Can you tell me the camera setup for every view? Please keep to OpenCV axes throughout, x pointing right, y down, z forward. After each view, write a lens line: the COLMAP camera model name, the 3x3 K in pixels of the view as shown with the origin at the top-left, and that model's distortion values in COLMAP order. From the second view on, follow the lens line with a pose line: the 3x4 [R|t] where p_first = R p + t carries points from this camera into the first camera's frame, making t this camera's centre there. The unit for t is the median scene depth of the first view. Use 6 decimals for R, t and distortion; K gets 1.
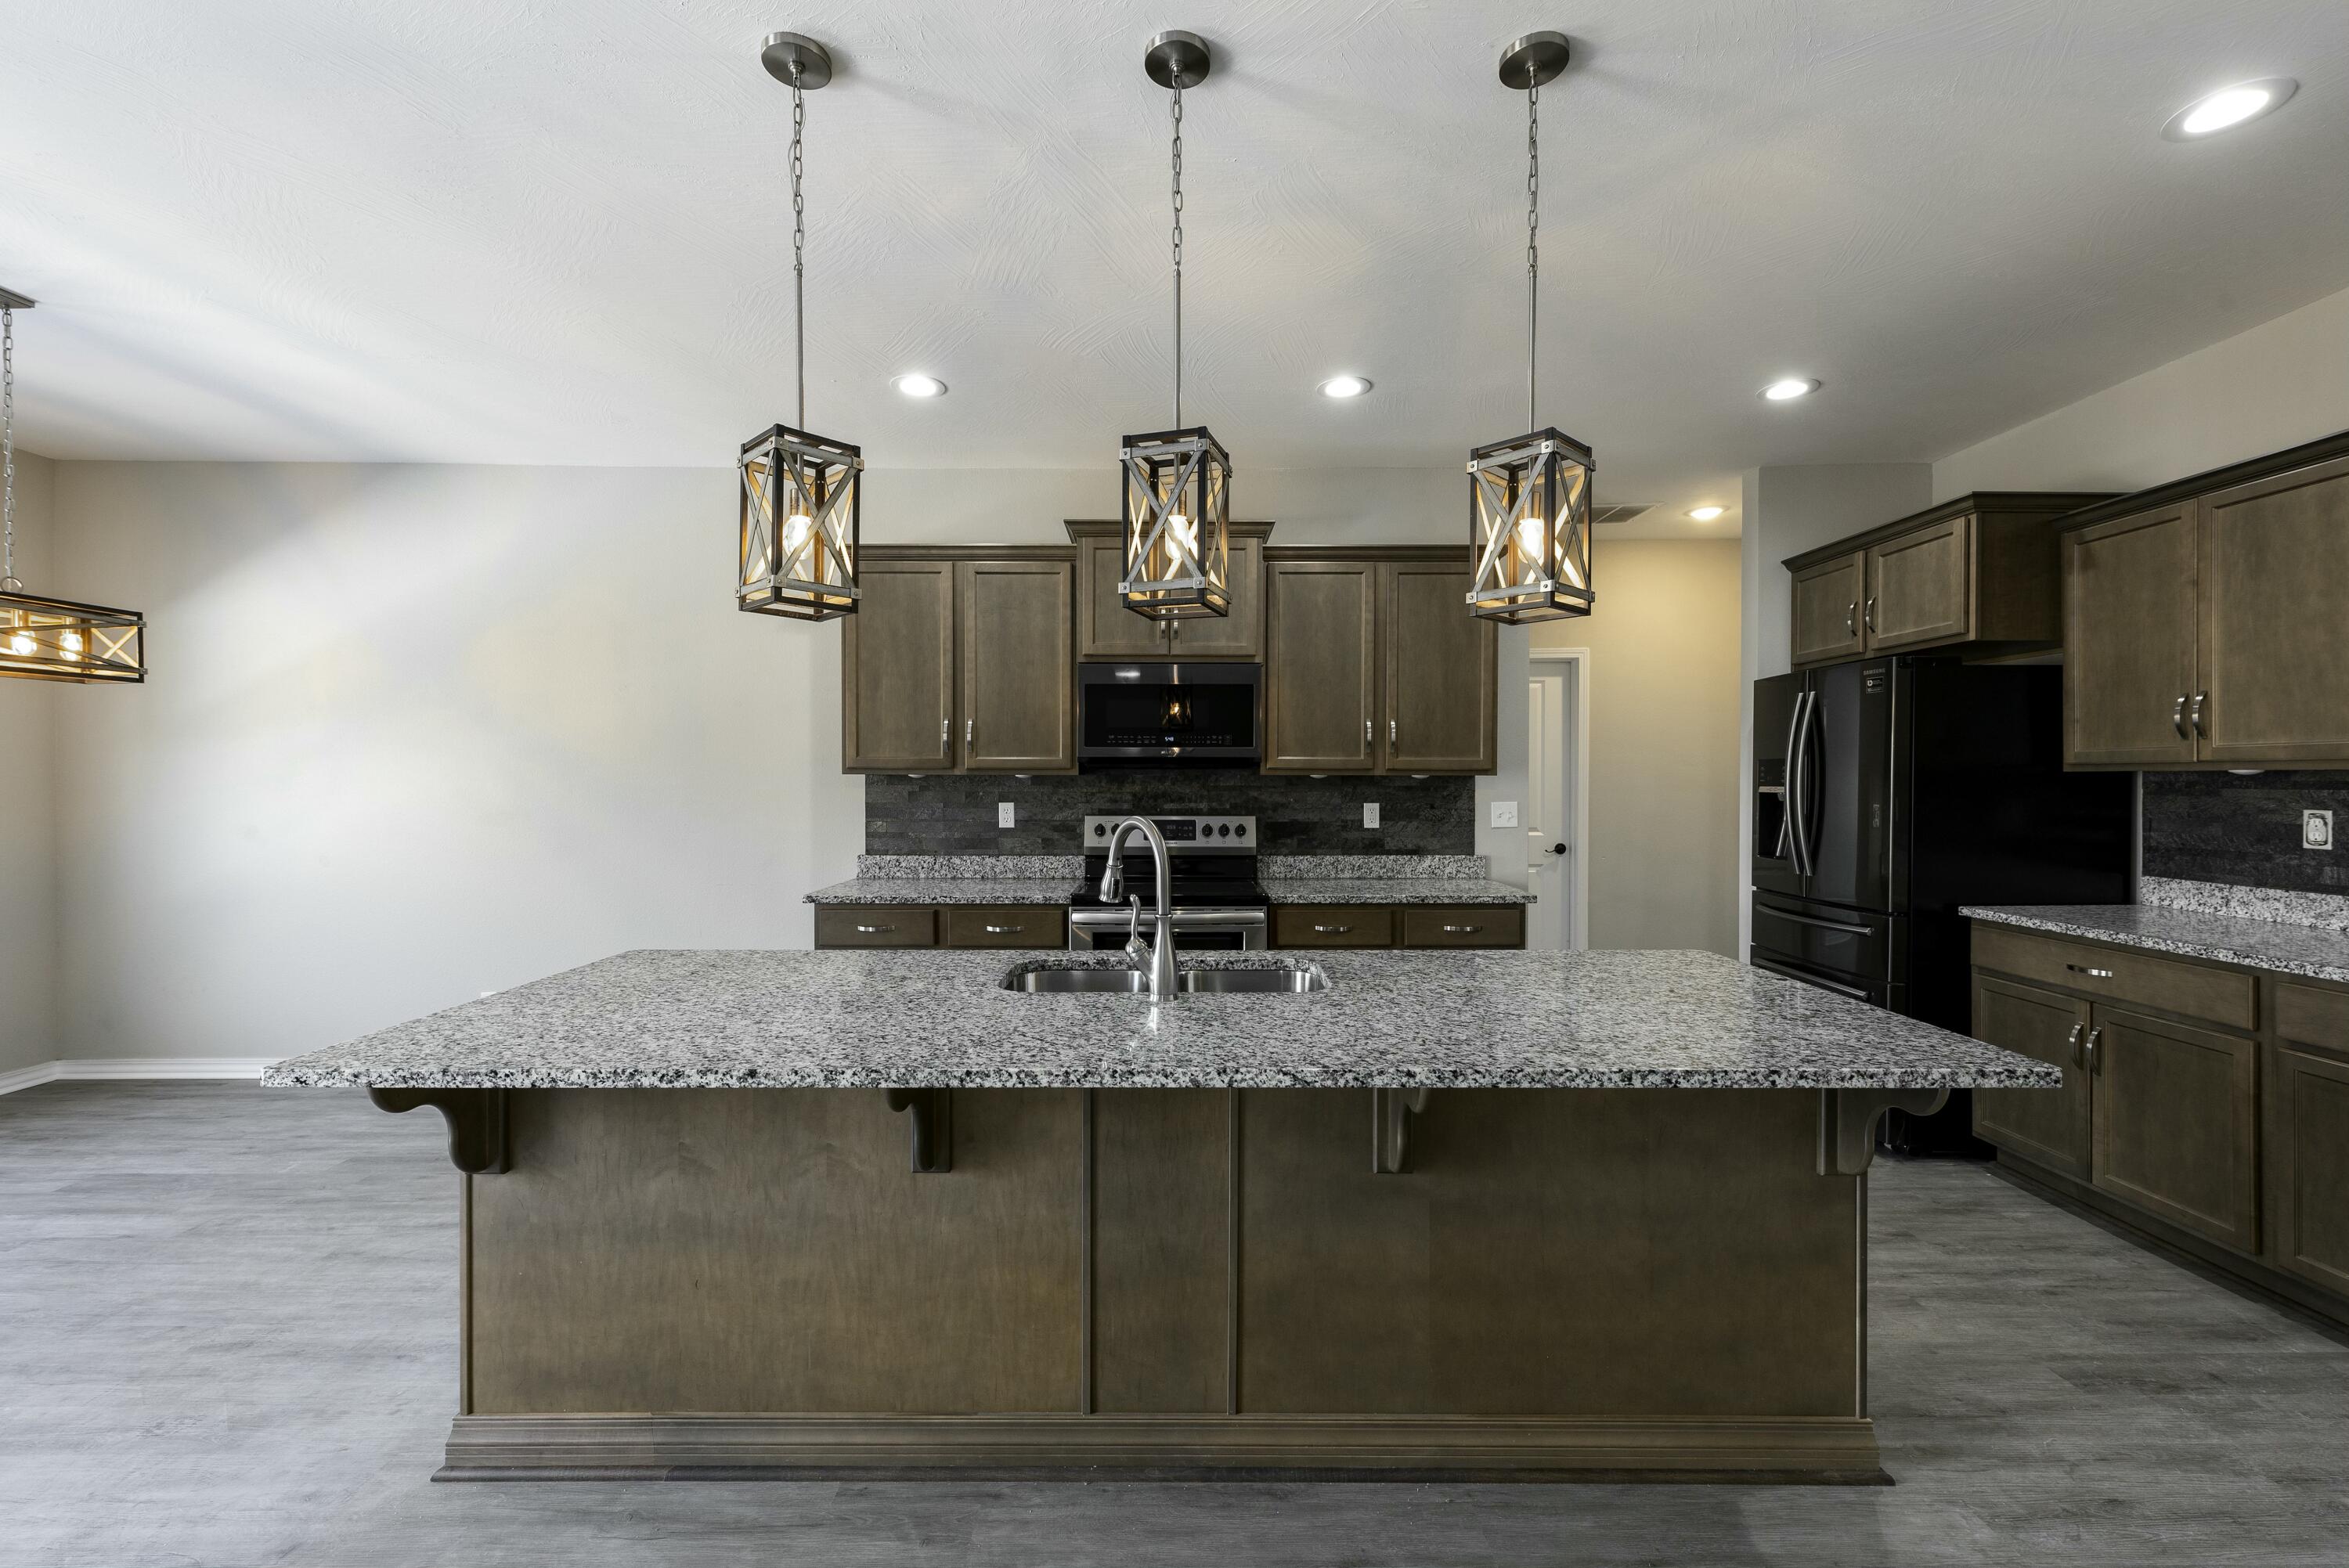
lens RADIAL K [[964.6, 0, 1174.5], [0, 964.6, 784.0], [0, 0, 1]] dist [0.006402, 0.000063]
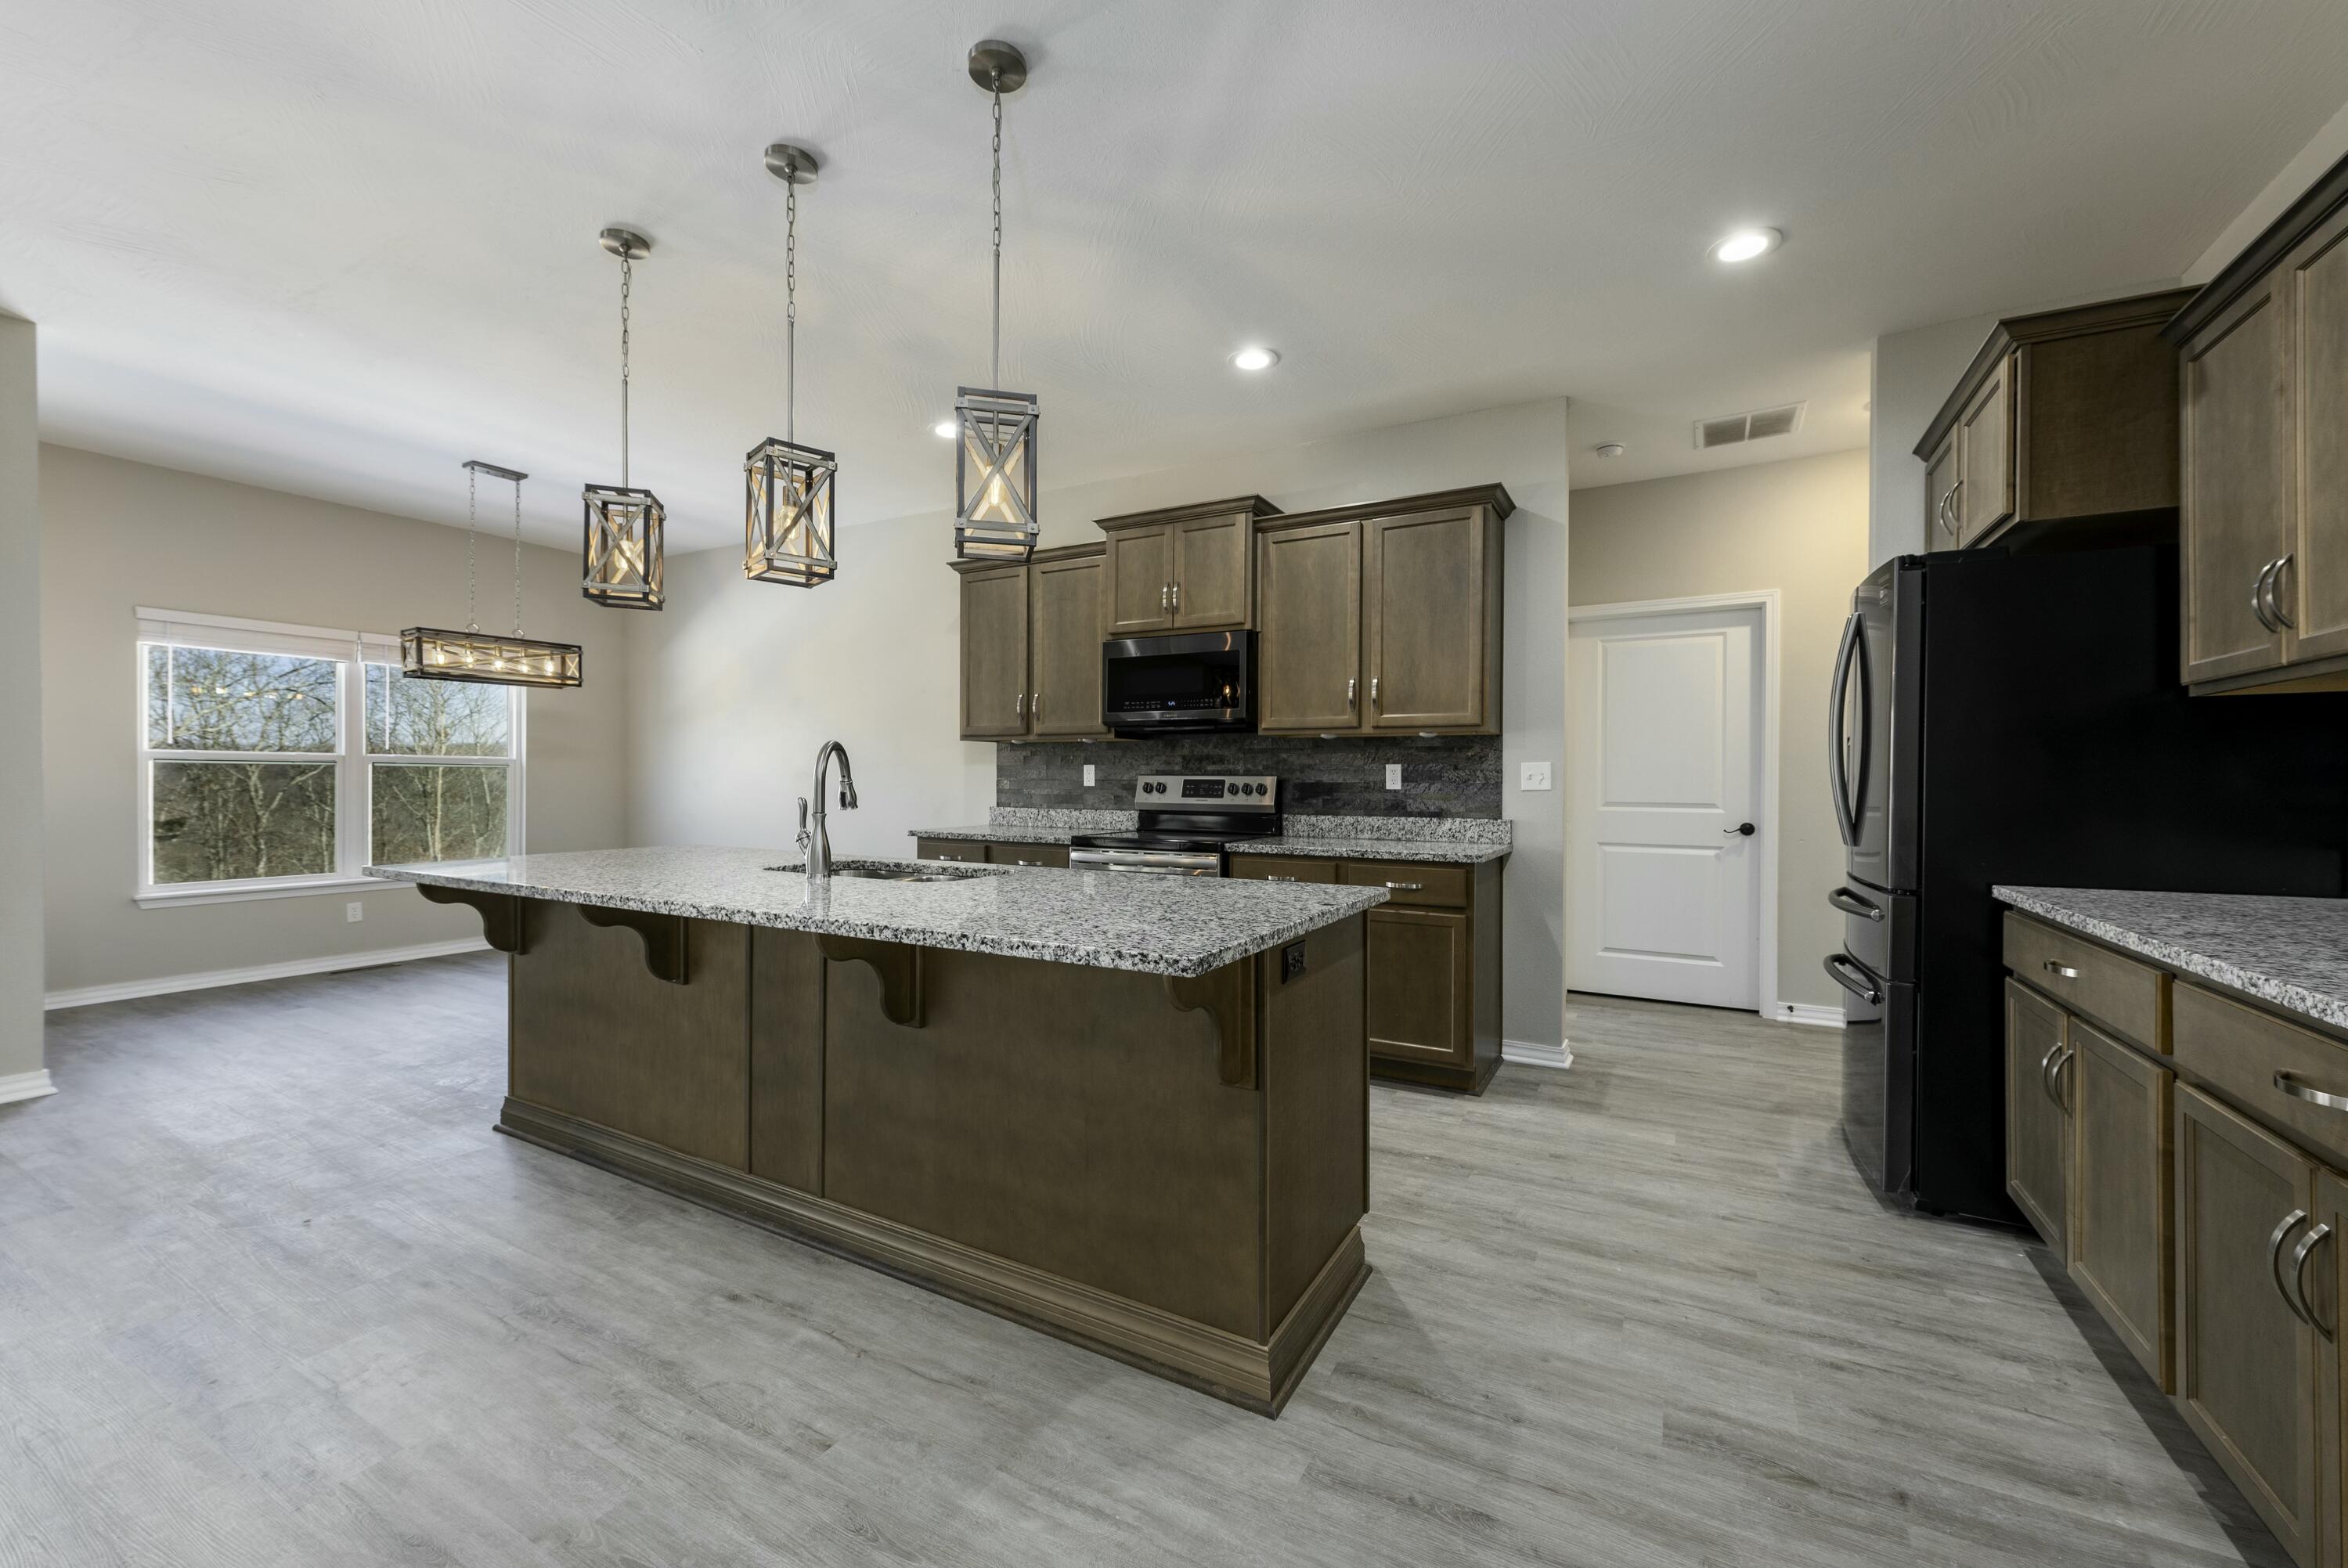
lens RADIAL K [[916.6, 0, 1174.0], [0, 916.6, 784.0], [0, 0, 1]] dist [0.005171, 0.000150]
pose [[0.875275, 0.007765, -0.483563, 0.501426], [-0.008775, 0.999961, 0.000174, 0.045474], [0.483545, 0.004091, 0.875310, 0.073437]]
